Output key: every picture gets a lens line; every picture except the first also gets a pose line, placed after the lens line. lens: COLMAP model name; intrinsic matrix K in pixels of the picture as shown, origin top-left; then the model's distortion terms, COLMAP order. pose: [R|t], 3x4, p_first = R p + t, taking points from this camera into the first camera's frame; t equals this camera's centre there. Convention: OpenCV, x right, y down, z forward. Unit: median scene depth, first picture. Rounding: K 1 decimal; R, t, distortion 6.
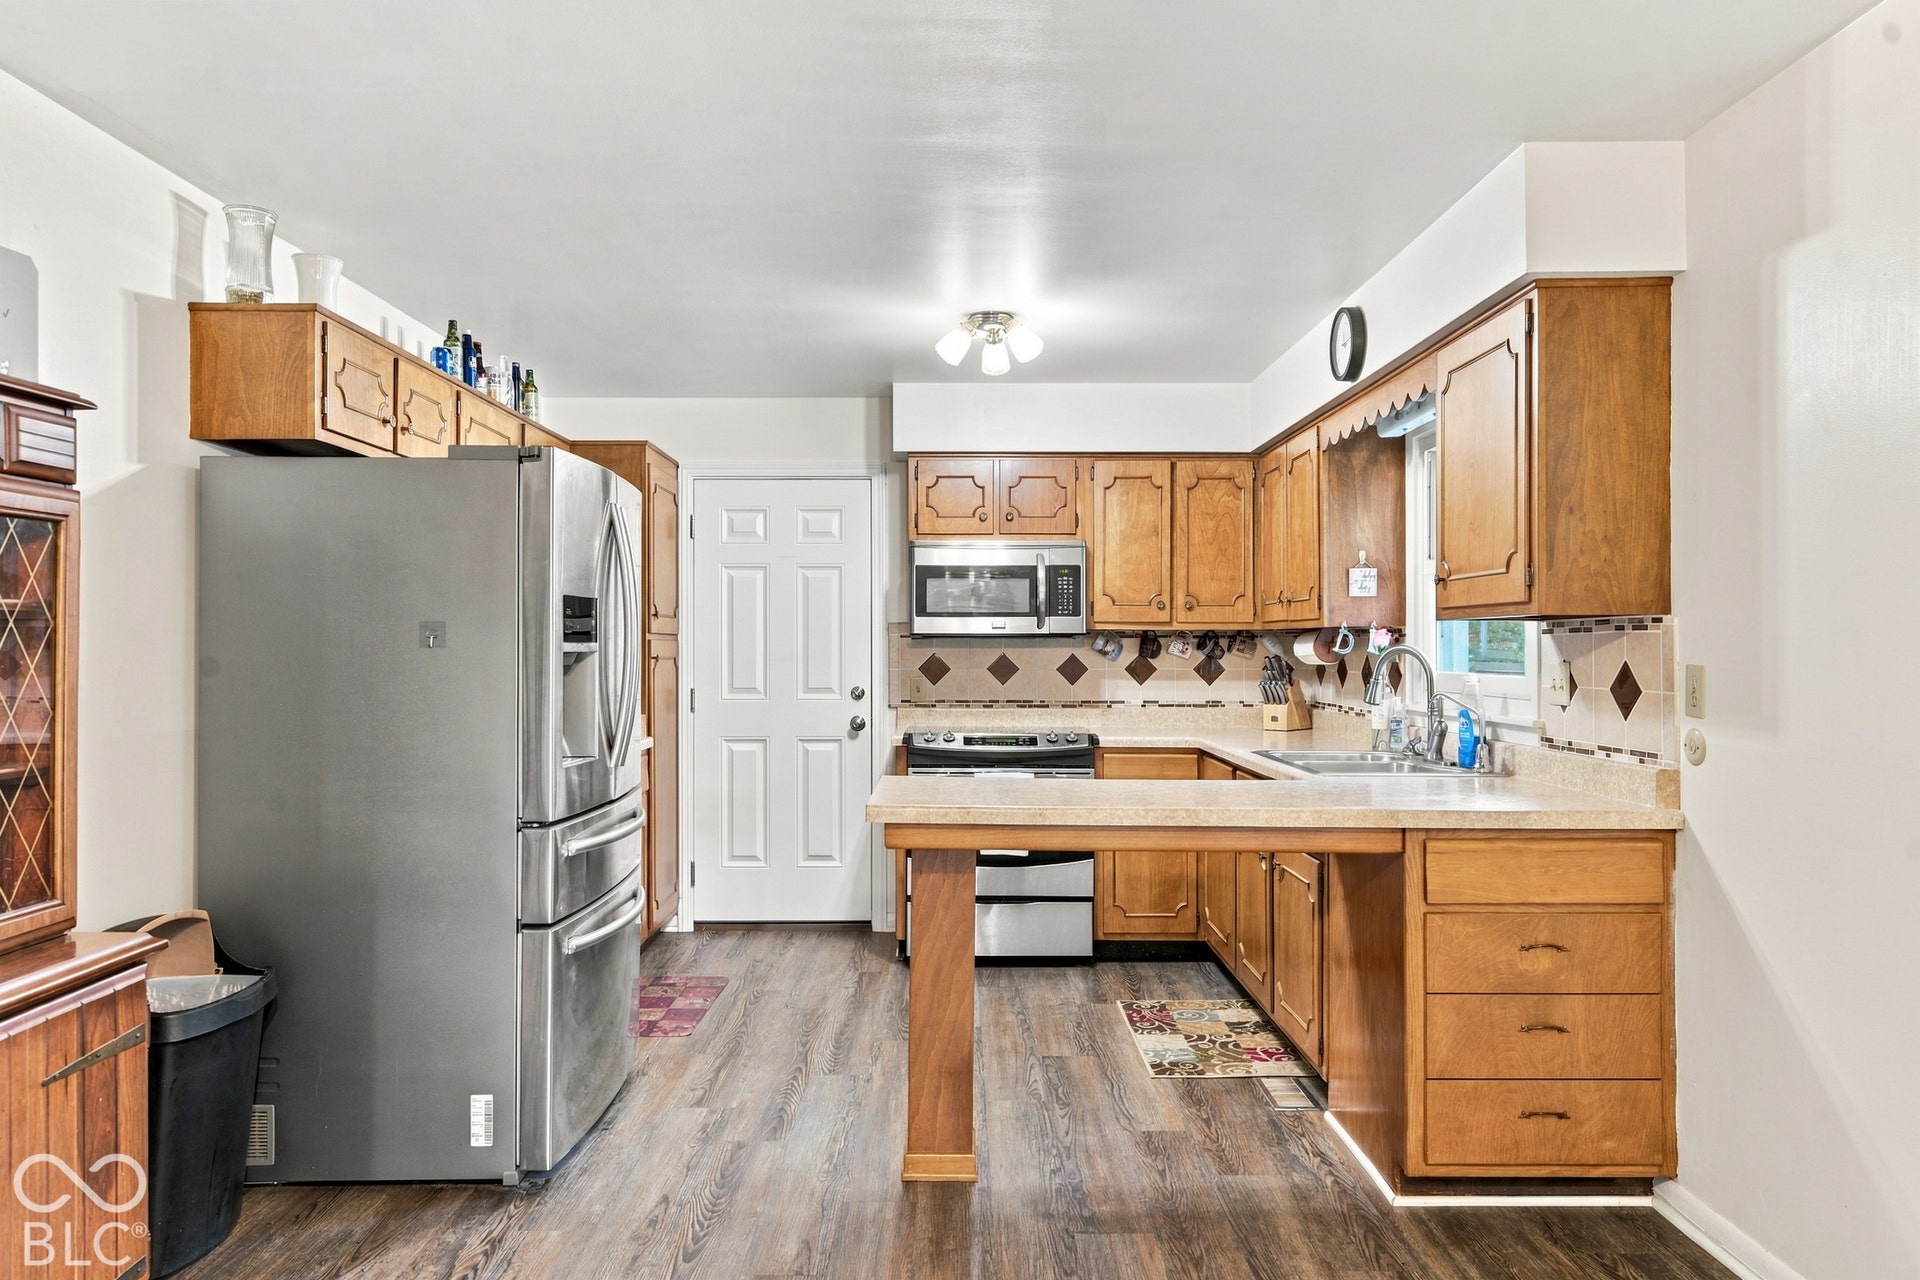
lens RADIAL K [[1271.6, 0, 962.1], [0, 1271.6, 635.3], [0, 0, 1]] dist [0.018902, 0.004864]
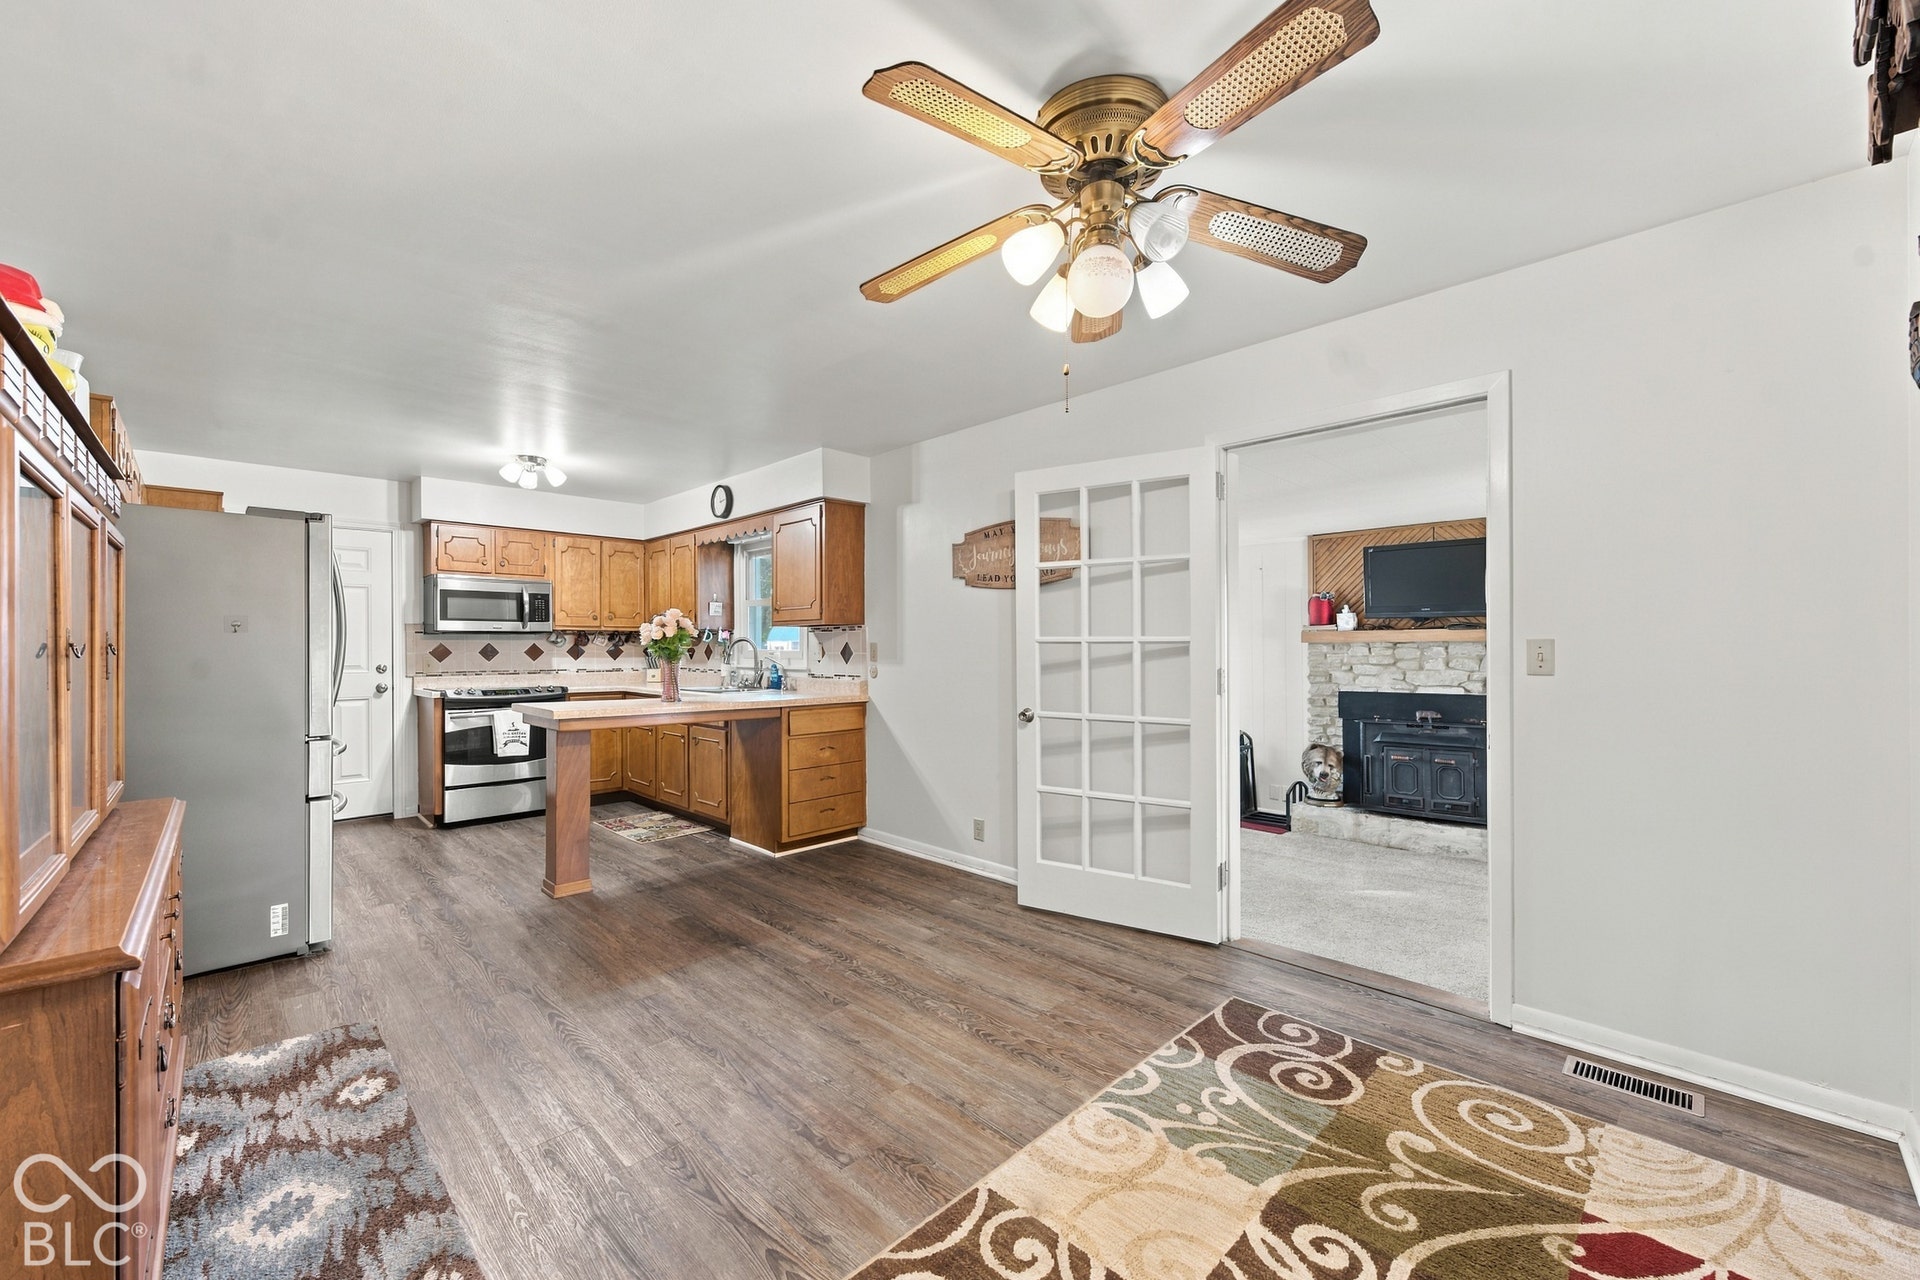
lens RADIAL K [[752.2, 0, 965.8], [0, 752.2, 644.6], [0, 0, 1]] dist [0.001281, -0.000074]
pose [[0.708447, -0.000663, 0.705764, -0.253741], [-0.003520, 0.999984, 0.004472, 0.010490], [-0.705755, -0.005653, 0.708433, -0.179762]]
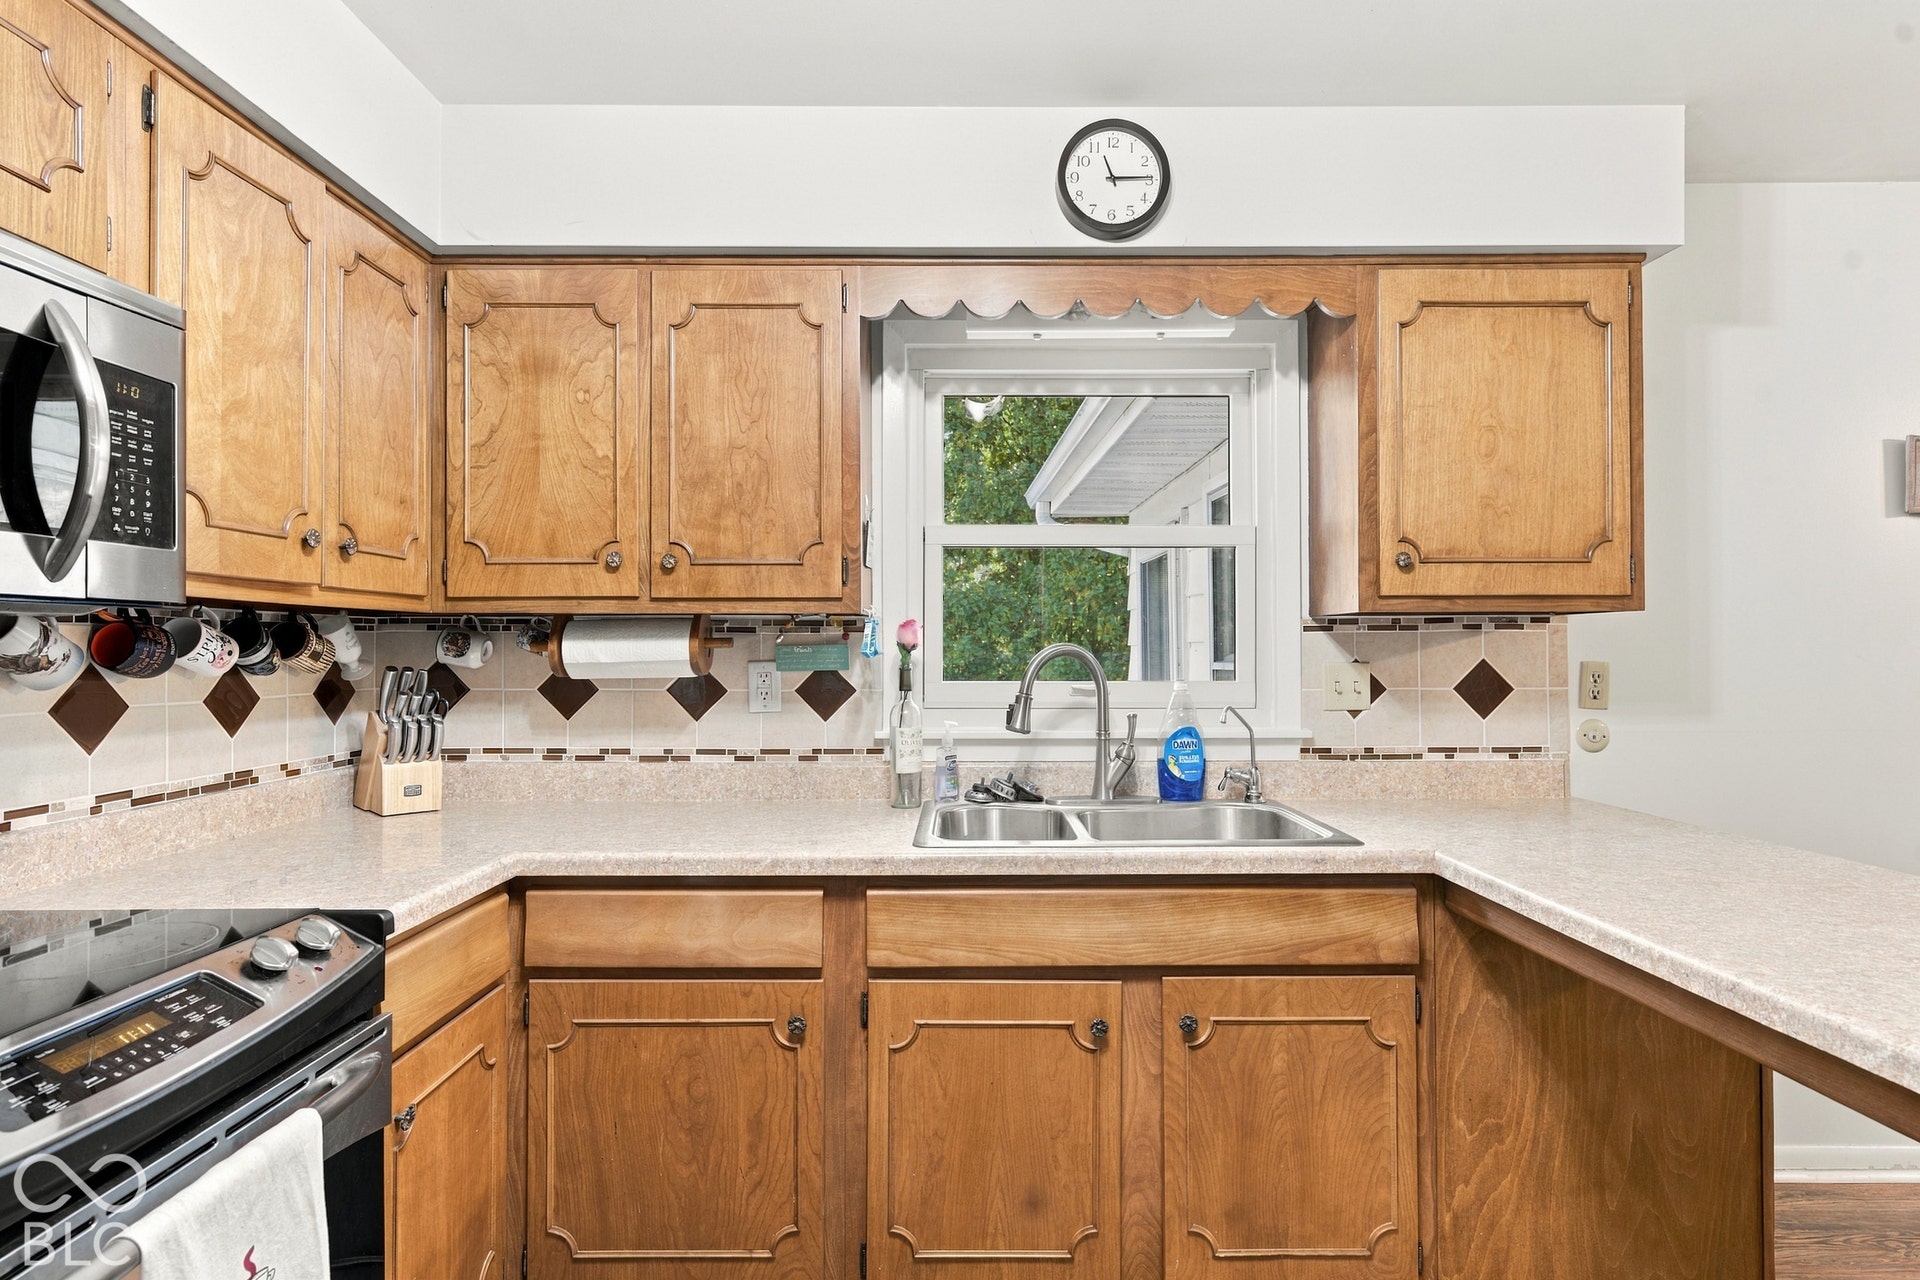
lens RADIAL K [[971.4, 0, 965.7], [0, 971.4, 639.7], [0, 0, 1]] dist [0.002095, 0.000973]
pose [[0.007843, 0.009210, 0.999927, -0.150560], [-0.007294, 0.999932, -0.009153, 0.008580], [-0.999943, -0.007222, 0.007910, 0.845977]]
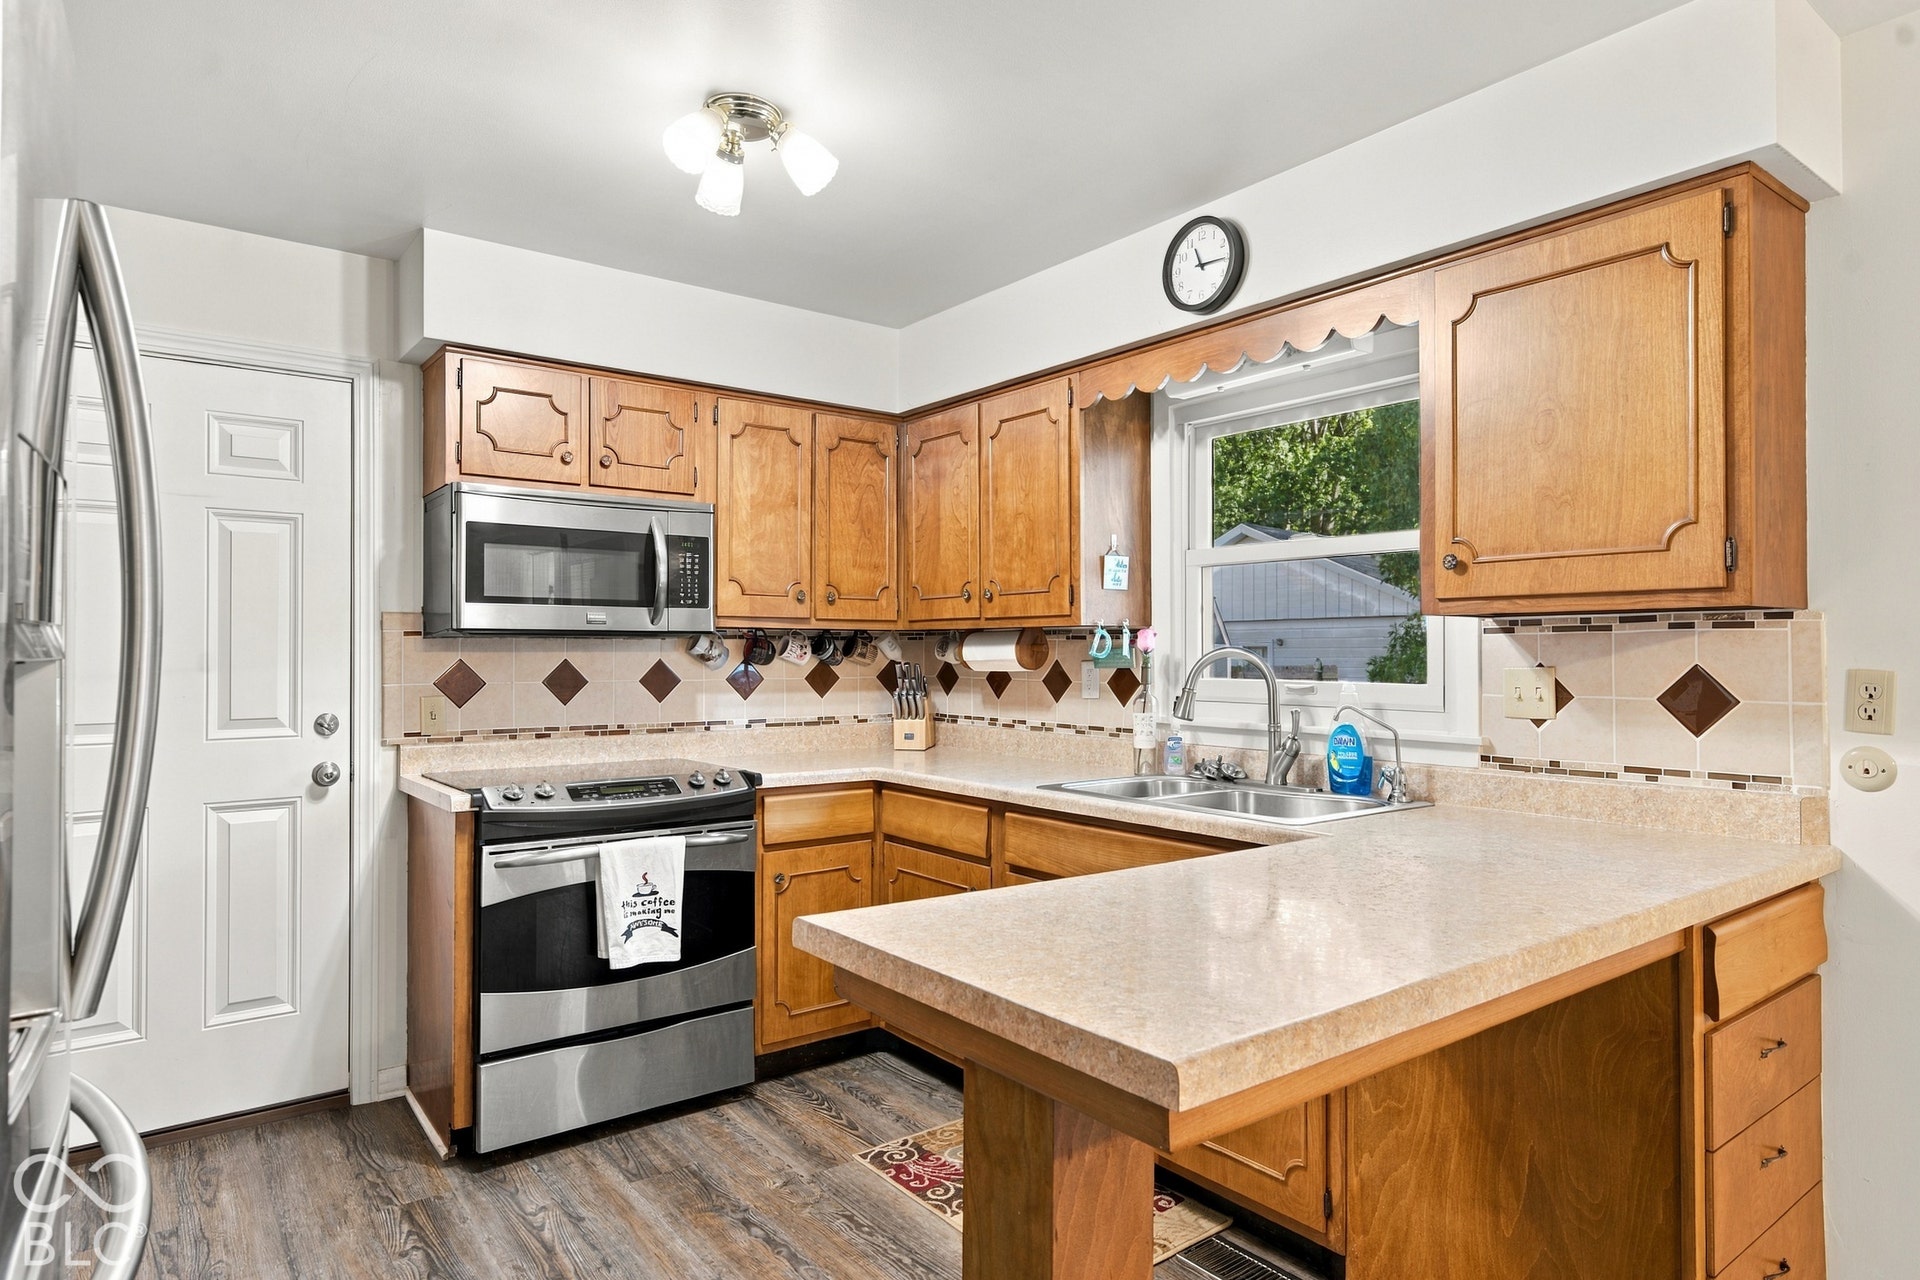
lens RADIAL K [[1099.0, 0, 971.1], [0, 1099.0, 640.8], [0, 0, 1]] dist [0.003589, 0.001164]
pose [[0.796895, 0.006502, 0.604082, -0.174753], [-0.005331, 0.999979, -0.003731, 0.005587], [-0.604094, -0.000248, 0.796913, 0.431401]]
